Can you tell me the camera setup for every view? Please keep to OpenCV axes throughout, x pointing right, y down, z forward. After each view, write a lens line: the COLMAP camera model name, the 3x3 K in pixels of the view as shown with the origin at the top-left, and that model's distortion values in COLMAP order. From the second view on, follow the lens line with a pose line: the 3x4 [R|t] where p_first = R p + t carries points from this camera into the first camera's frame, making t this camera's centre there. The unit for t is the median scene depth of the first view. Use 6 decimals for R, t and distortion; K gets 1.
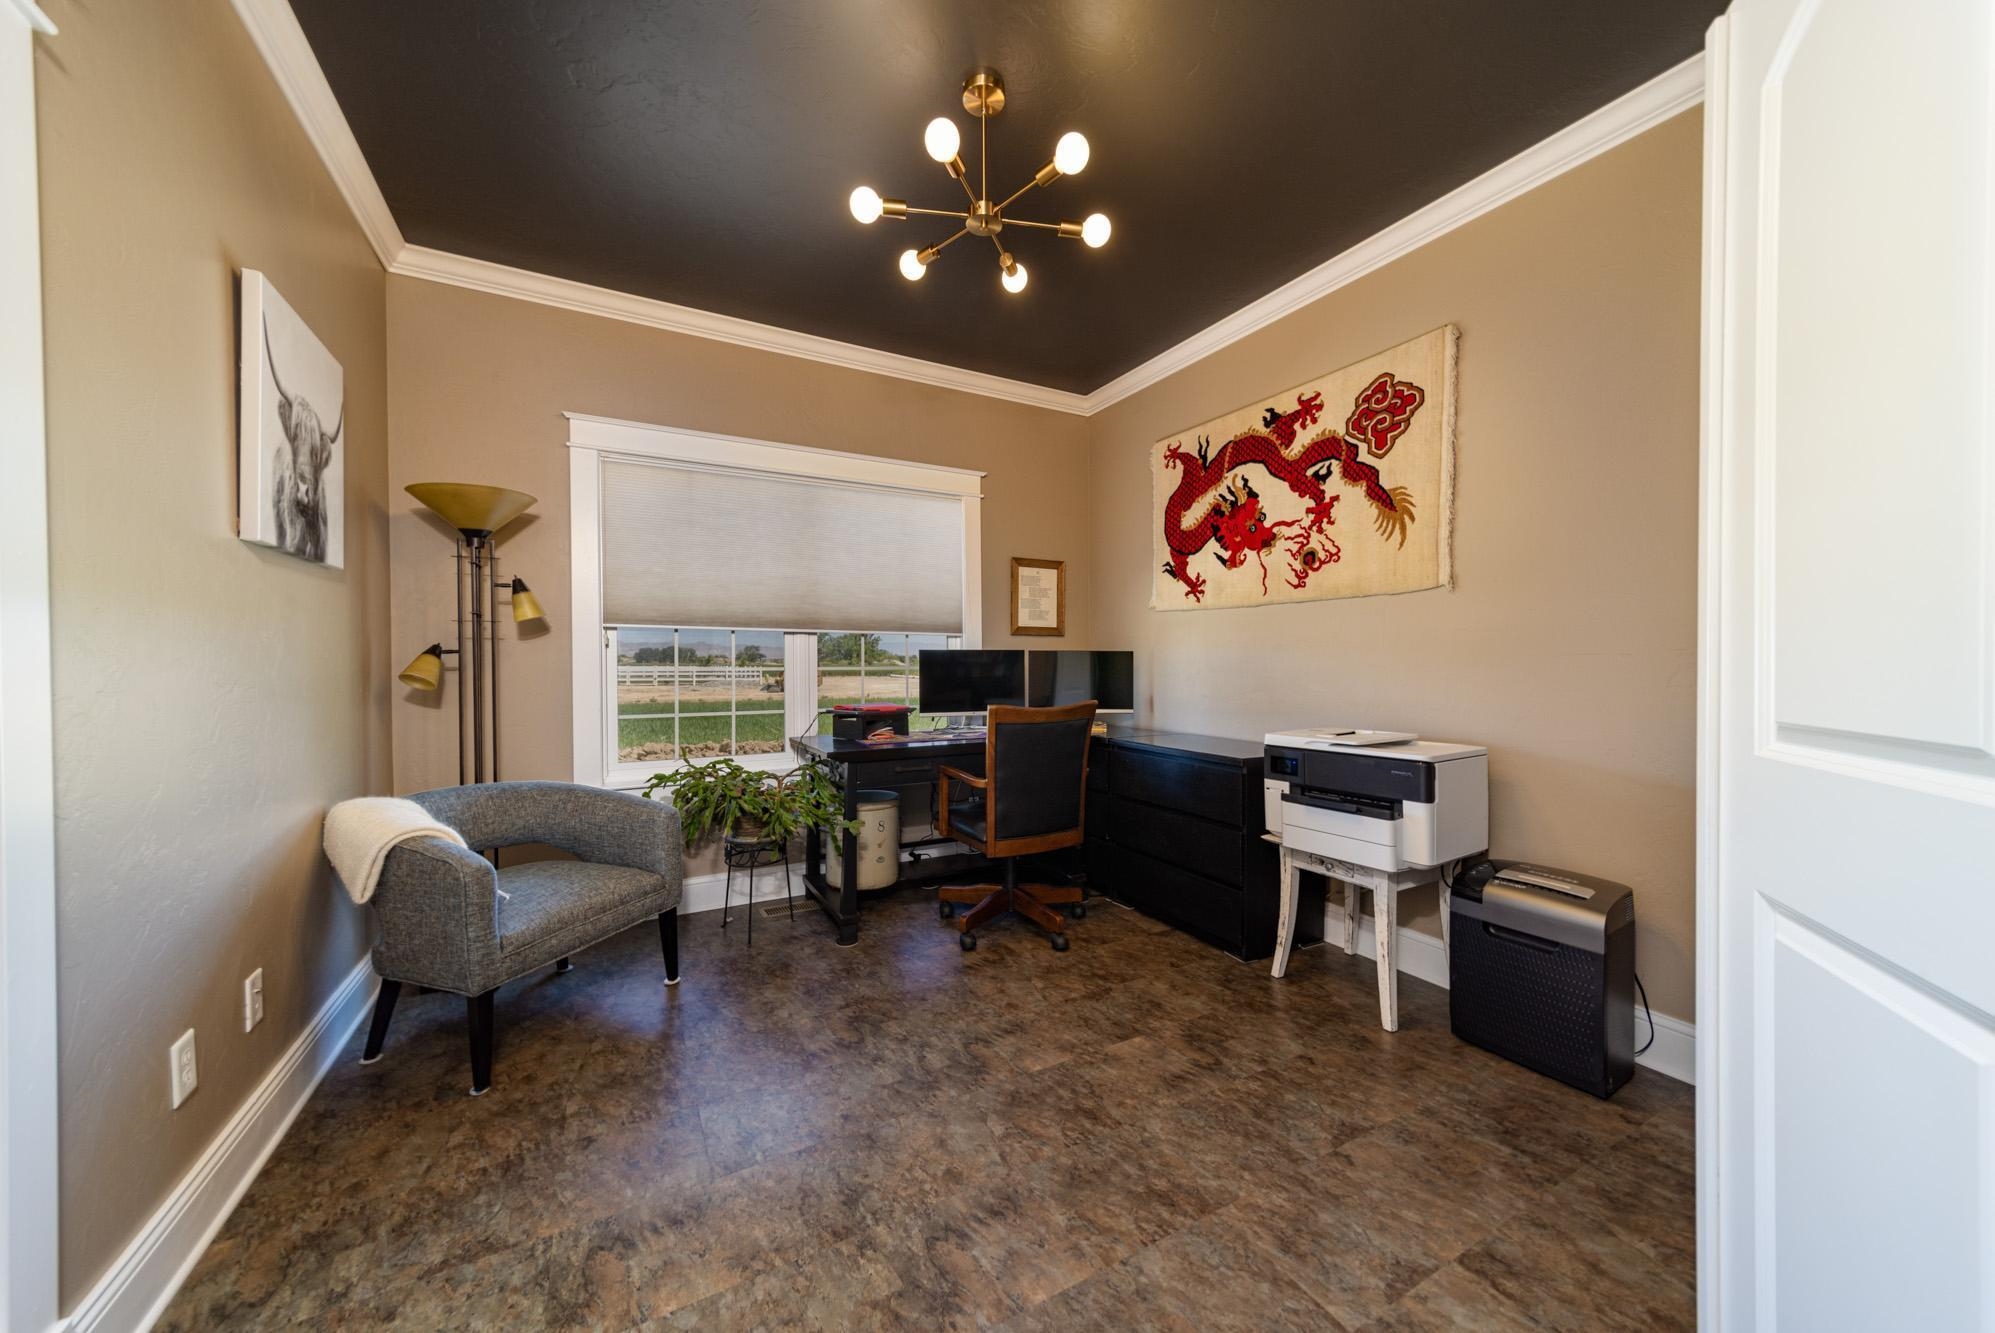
lens RADIAL K [[707.1, 0, 995.7], [0, 707.1, 663.8], [0, 0, 1]] dist [0.007832, 0.000025]
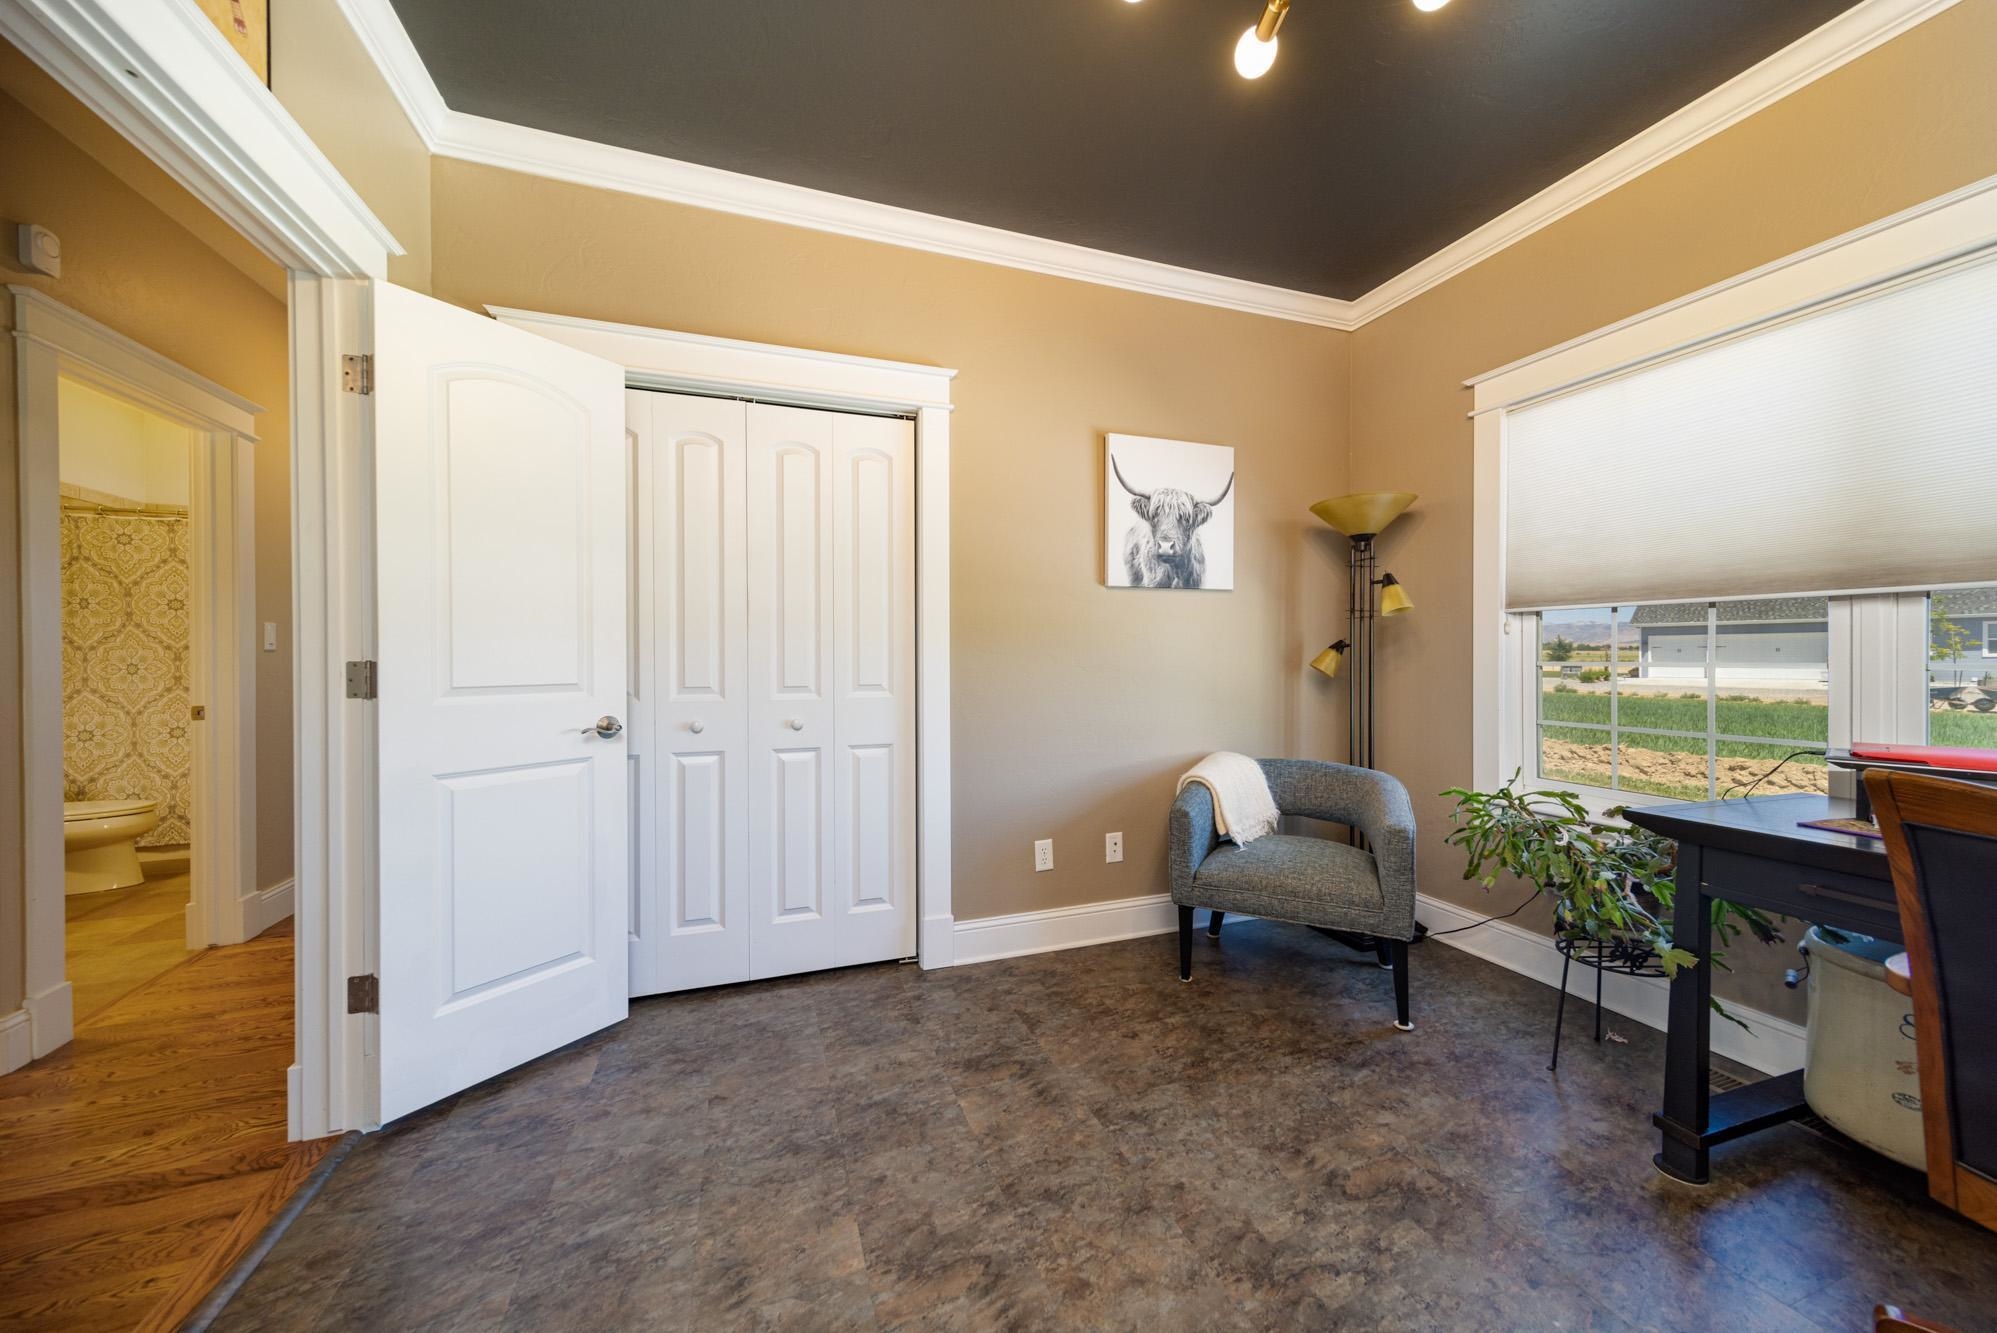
lens RADIAL K [[707.8, 0, 994.8], [0, 707.8, 665.1], [0, 0, 1]] dist [0.007832, 0.000025]
pose [[-0.171849, 0.010028, -0.985072, 0.743221], [-0.000554, 0.999947, 0.010276, 0.003528], [0.985123, 0.002312, -0.171834, 1.039295]]
